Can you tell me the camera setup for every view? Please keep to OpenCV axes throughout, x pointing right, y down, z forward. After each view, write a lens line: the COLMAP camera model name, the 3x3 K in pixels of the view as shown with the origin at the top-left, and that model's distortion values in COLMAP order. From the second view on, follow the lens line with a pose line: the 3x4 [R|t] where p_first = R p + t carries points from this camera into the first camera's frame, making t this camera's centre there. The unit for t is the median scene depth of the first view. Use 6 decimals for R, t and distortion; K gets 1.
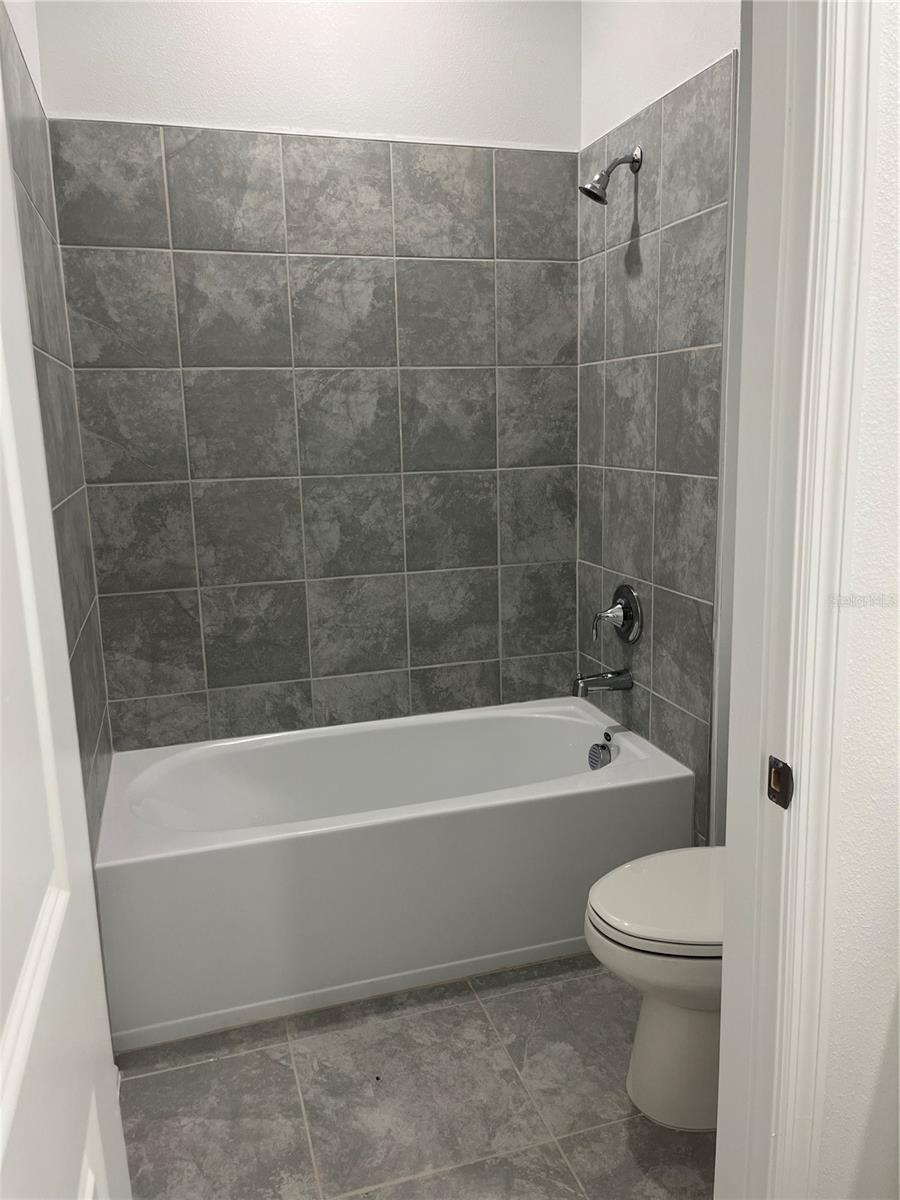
lens RADIAL K [[919.2, 0, 445.0], [0, 919.2, 599.3], [0, 0, 1]] dist [0.038137, -0.028512]
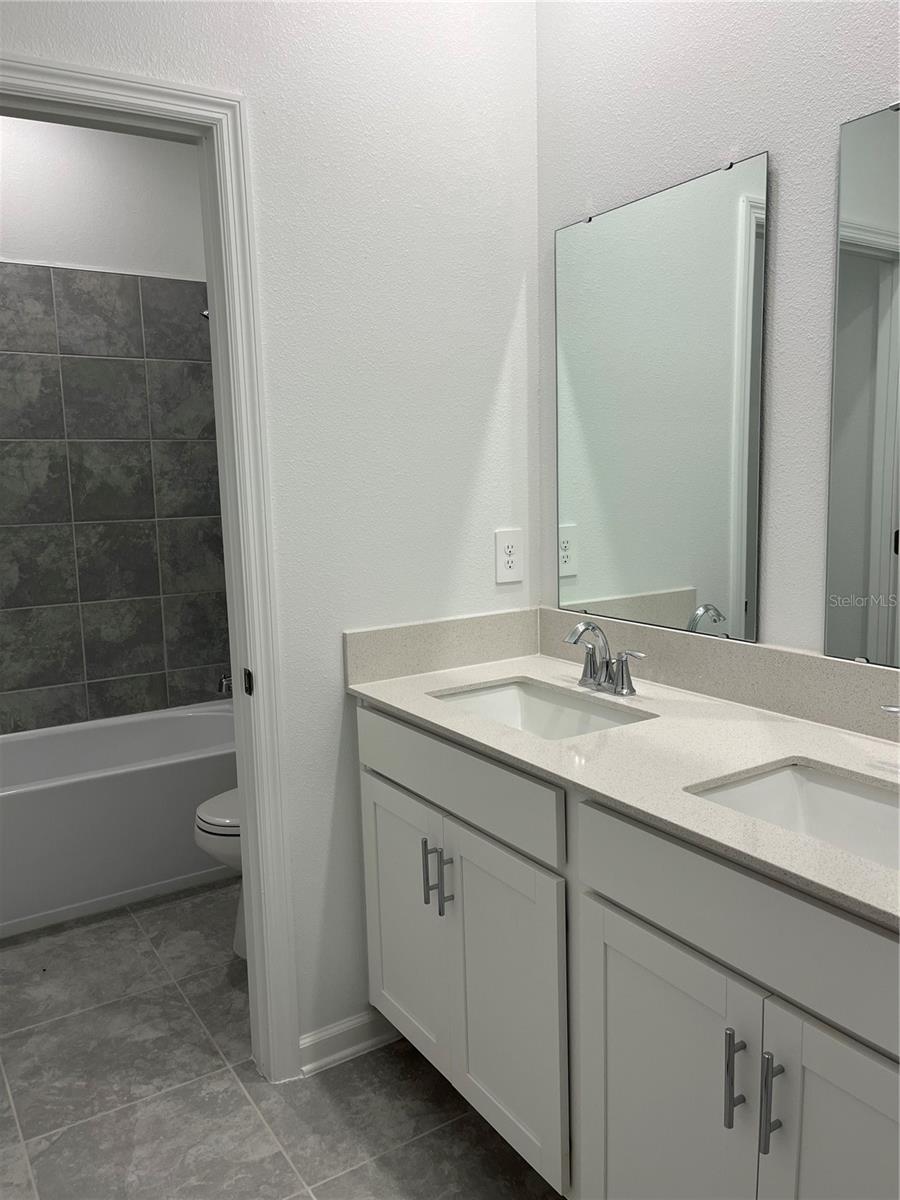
lens RADIAL K [[919.2, 0, 451.7], [0, 919.2, 600.7], [0, 0, 1]] dist [0.038137, -0.028512]
pose [[0.961800, -0.034563, 0.271561, 0.105484], [0.051226, 0.997198, -0.054509, 0.063651], [-0.268916, 0.066338, 0.960876, -0.341900]]
